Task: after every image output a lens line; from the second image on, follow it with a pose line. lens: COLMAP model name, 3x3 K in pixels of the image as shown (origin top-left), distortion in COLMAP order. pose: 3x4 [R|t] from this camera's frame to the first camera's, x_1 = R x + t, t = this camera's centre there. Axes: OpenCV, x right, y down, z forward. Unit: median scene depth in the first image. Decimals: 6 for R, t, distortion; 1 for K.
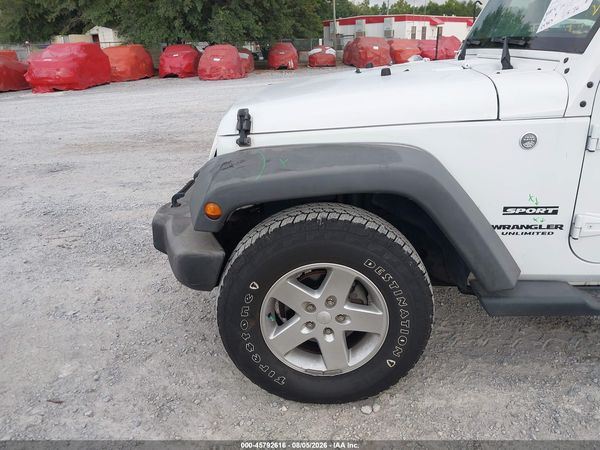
lens RADIAL K [[469.5, 0, 300.0], [0, 469.5, 225.0], [0, 0, 1]] dist [0.033574, -0.037157]
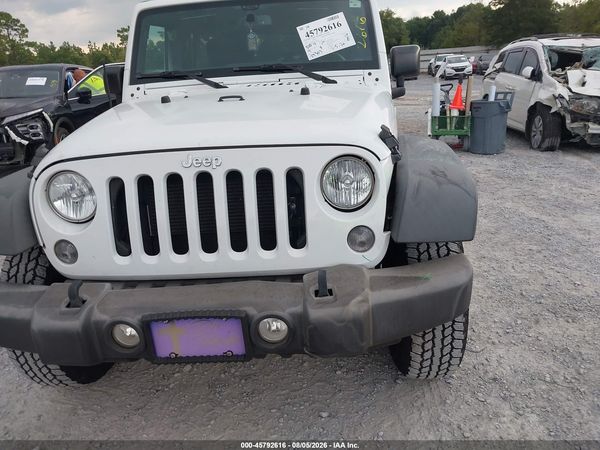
lens RADIAL K [[471.4, 0, 300.0], [0, 471.4, 225.0], [0, 0, 1]] dist [0.029459, -0.028328]
pose [[0.037823, -0.298864, 0.953546, -0.448937], [0.416106, 0.872276, 0.256887, -0.159404], [-0.908529, 0.387060, 0.157351, 0.449789]]
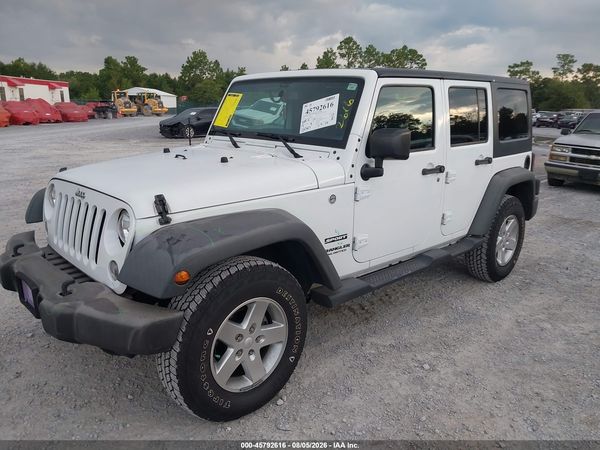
lens RADIAL K [[469.5, 0, 300.0], [0, 469.5, 225.0], [0, 0, 1]] dist [0.033574, -0.037157]
pose [[0.697713, -0.136526, 0.703248, -0.308773], [0.221691, 0.974632, -0.030734, -0.022161], [-0.681212, 0.177347, 0.710280, -0.042157]]
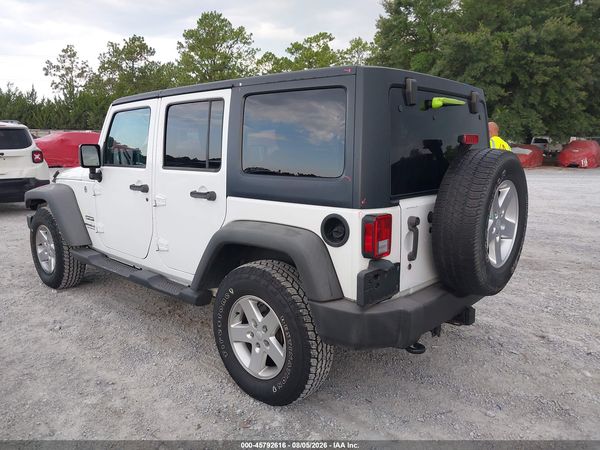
lens RADIAL K [[473.1, 0, 300.0], [0, 473.1, 225.0], [0, 0, 1]] dist [0.038937, -0.069806]
pose [[0.763676, 0.151400, -0.627596, 1.160087], [-0.259846, 0.961979, -0.084123, -0.027528], [0.590998, 0.227322, 0.773981, -0.102629]]
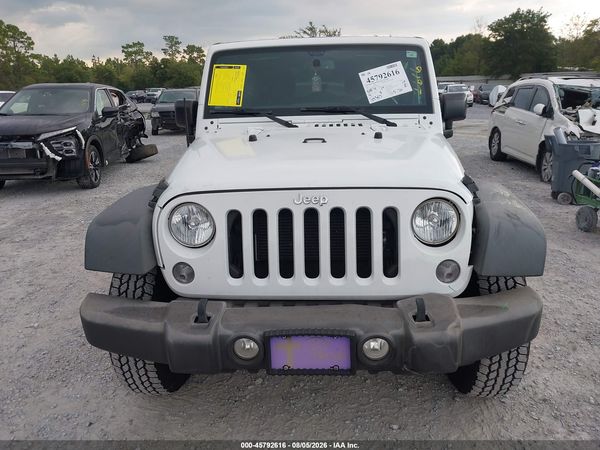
lens RADIAL K [[469.5, 0, 300.0], [0, 469.5, 225.0], [0, 0, 1]] dist [0.033574, -0.037157]
pose [[0.037937, -0.259269, 0.965060, -0.503069], [0.383282, 0.895666, 0.225559, -0.220124], [-0.922852, 0.361333, 0.133352, 0.520929]]
